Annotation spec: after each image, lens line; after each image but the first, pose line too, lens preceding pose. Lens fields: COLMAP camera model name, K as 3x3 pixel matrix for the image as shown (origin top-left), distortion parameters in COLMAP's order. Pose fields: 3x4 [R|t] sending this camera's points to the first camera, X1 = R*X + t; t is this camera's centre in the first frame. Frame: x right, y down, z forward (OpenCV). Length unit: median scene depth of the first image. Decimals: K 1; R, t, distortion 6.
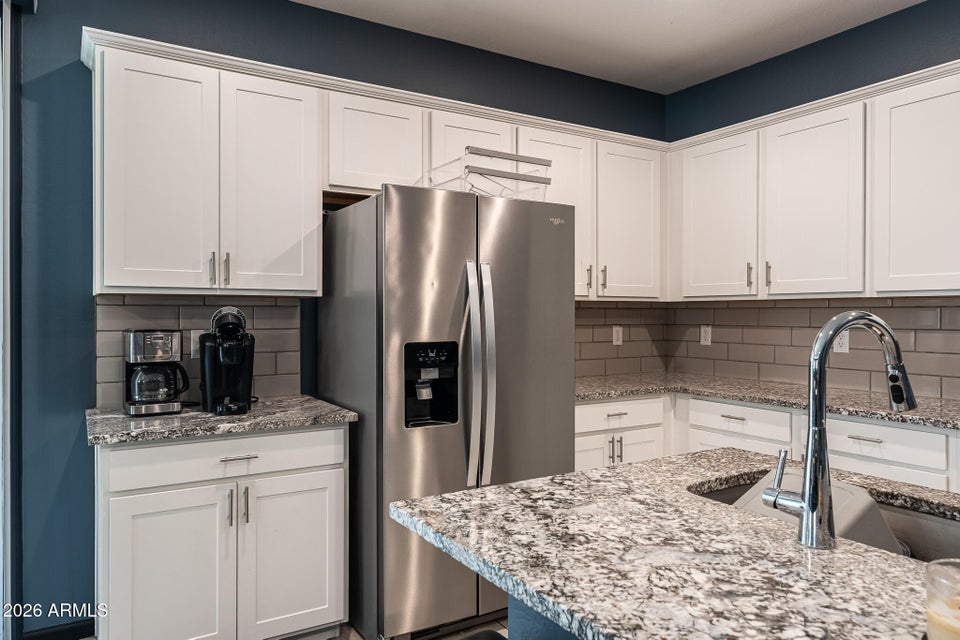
lens RADIAL K [[654.8, 0, 483.5], [0, 654.8, 311.1], [0, 0, 1]] dist [0.004042, -0.001345]
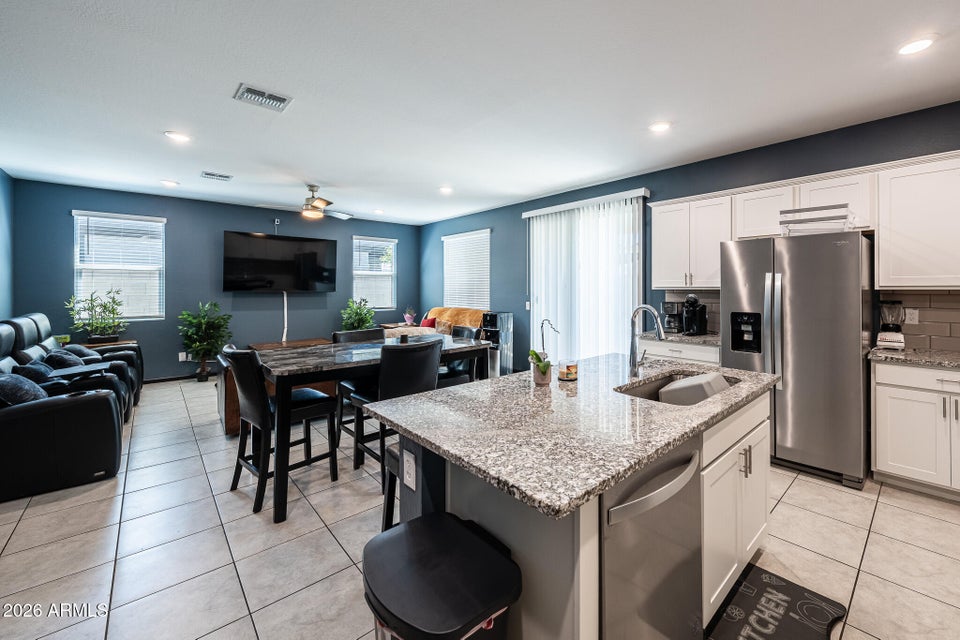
lens RADIAL K [[393.8, 0, 516.3], [0, 393.8, 287.8], [0, 0, 1]] dist [-0.008943, 0.000151]
pose [[0.188981, -0.002140, -0.981978, 0.979292], [0.005484, 0.999984, -0.001124, -0.033140], [0.981965, -0.005173, 0.188990, 0.040461]]
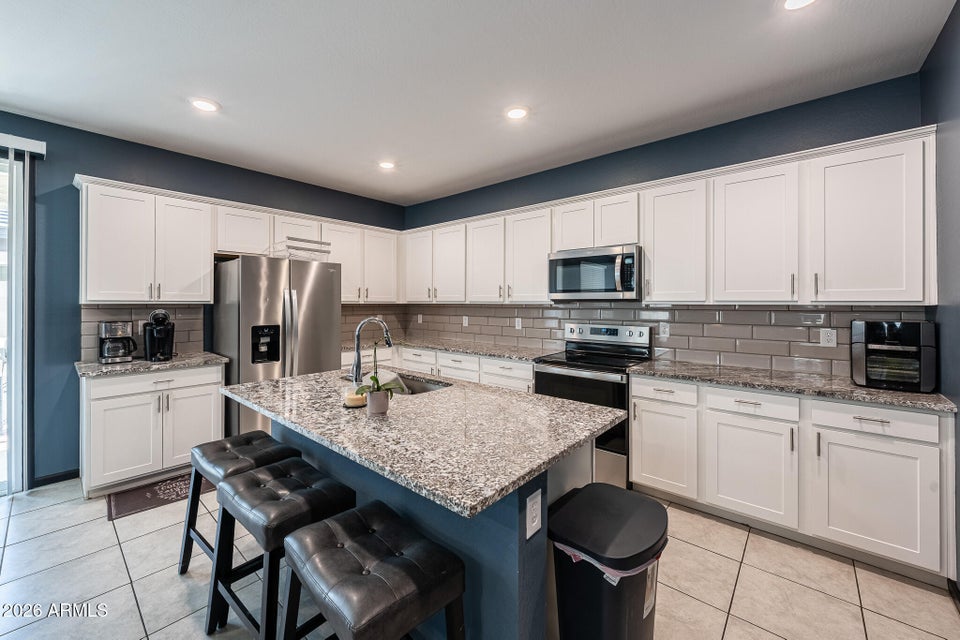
lens RADIAL K [[381.9, 0, 464.7], [0, 381.9, 298.4], [0, 0, 1]] dist [-0.003163, -0.000040]
pose [[0.961928, 0.003715, 0.273278, 0.208824], [-0.002160, 0.999980, -0.005990, -0.037005], [-0.273295, 0.005172, 0.961916, -0.423164]]
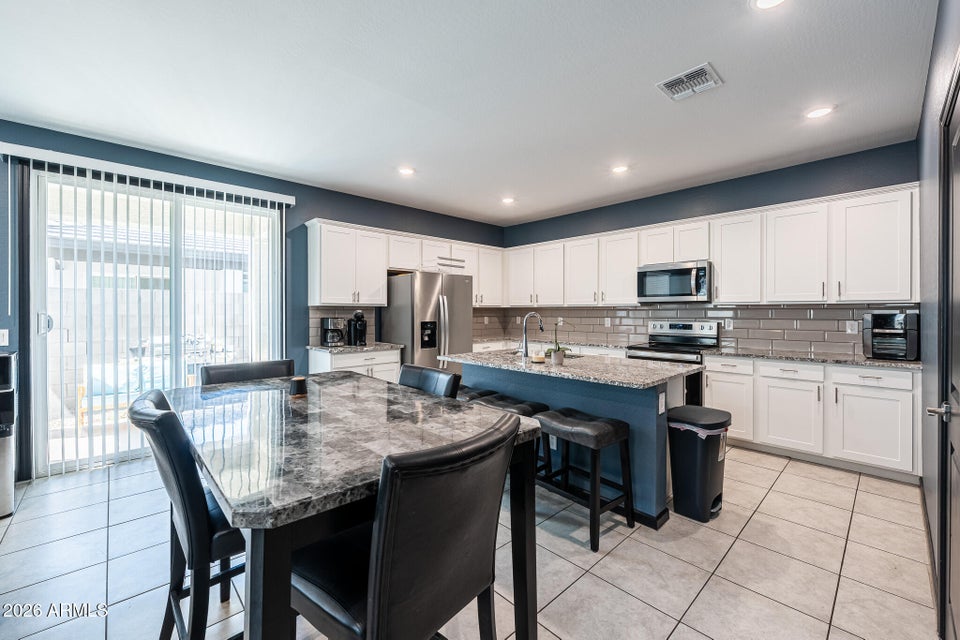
lens RADIAL K [[397.0, 0, 481.5], [0, 397.0, 311.5], [0, 0, 1]] dist [-0.002363, -0.000143]
pose [[0.979498, -0.001238, 0.201451, -0.206032], [0.000398, 0.999991, 0.004210, -0.007470], [-0.201455, -0.004044, 0.979490, -0.855570]]
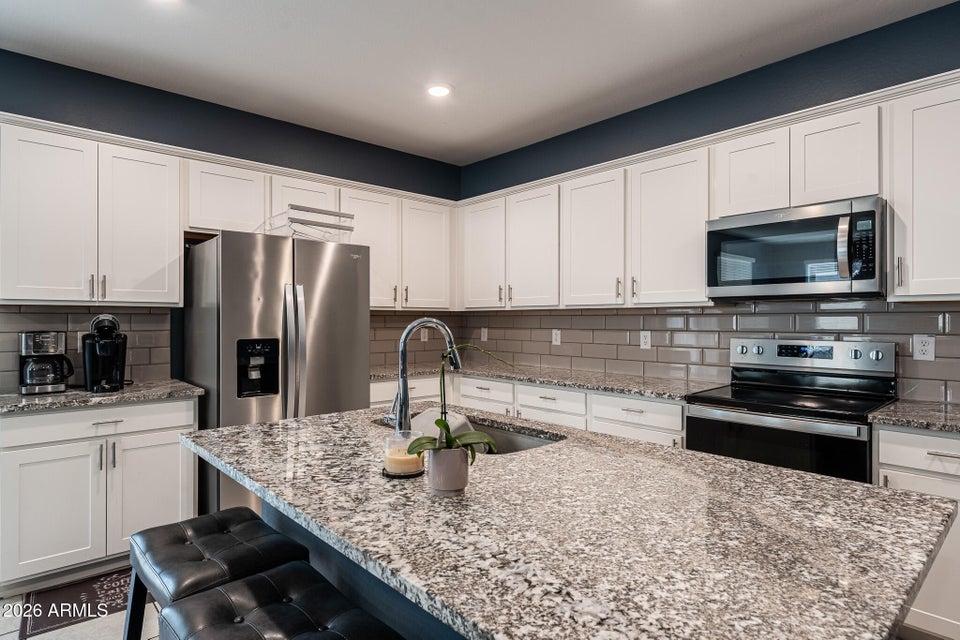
lens RADIAL K [[526.5, 0, 477.2], [0, 526.5, 315.8], [0, 0, 1]] dist [0.000942, 0.001001]
pose [[0.984736, 0.000690, 0.174055, 0.188877], [-0.000031, 0.999993, -0.003788, 0.000319], [-0.174057, 0.003724, 0.984729, -0.227855]]
